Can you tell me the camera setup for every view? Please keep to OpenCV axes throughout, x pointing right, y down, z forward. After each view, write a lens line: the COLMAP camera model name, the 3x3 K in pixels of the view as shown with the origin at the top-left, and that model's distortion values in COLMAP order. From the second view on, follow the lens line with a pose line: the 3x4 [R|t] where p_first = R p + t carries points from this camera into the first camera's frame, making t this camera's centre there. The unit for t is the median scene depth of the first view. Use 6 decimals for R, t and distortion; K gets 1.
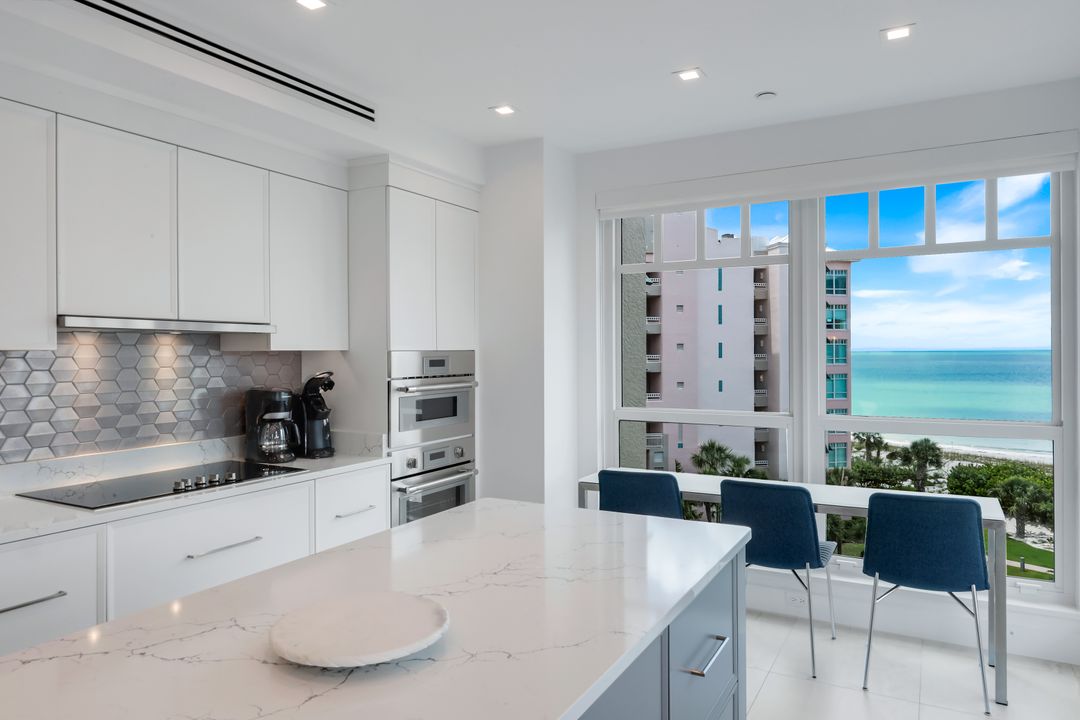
lens RADIAL K [[736.4, 0, 538.7], [0, 736.4, 357.0], [0, 0, 1]] dist [0.001759, -0.001066]
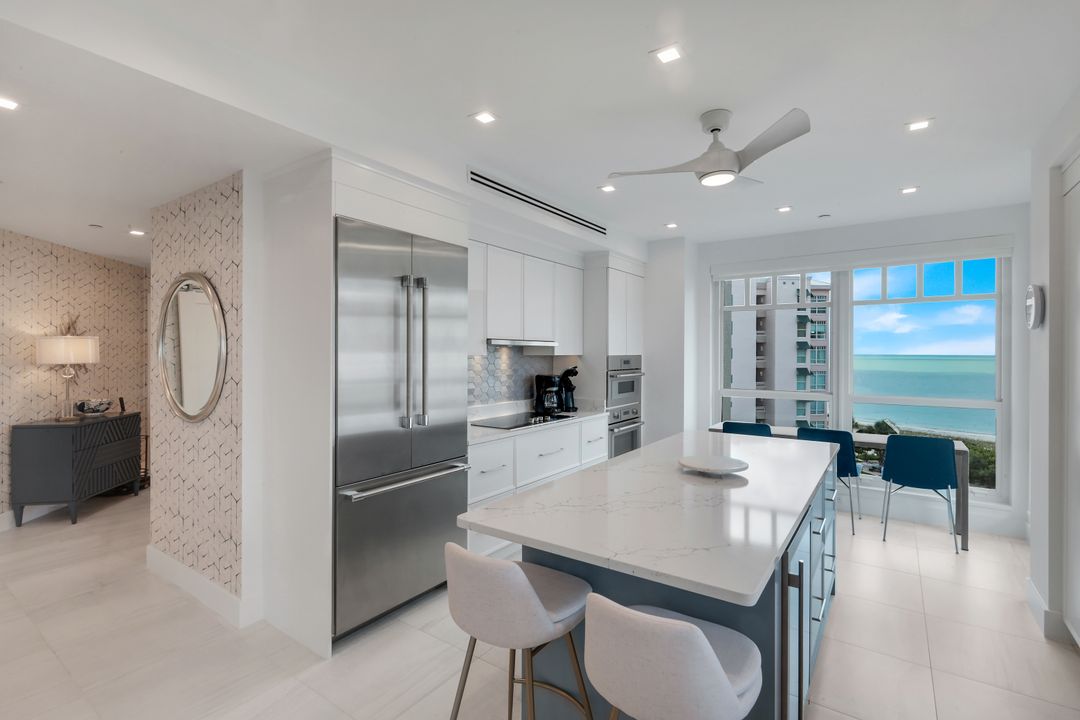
lens RADIAL K [[542.1, 0, 514.6], [0, 542.1, 355.8], [0, 0, 1]] dist [0.004392, 0.000359]
pose [[0.994166, 0.008883, -0.107492, -0.295198], [-0.008885, 0.999960, 0.000466, -0.006488], [0.107492, 0.000492, 0.994206, -0.400941]]
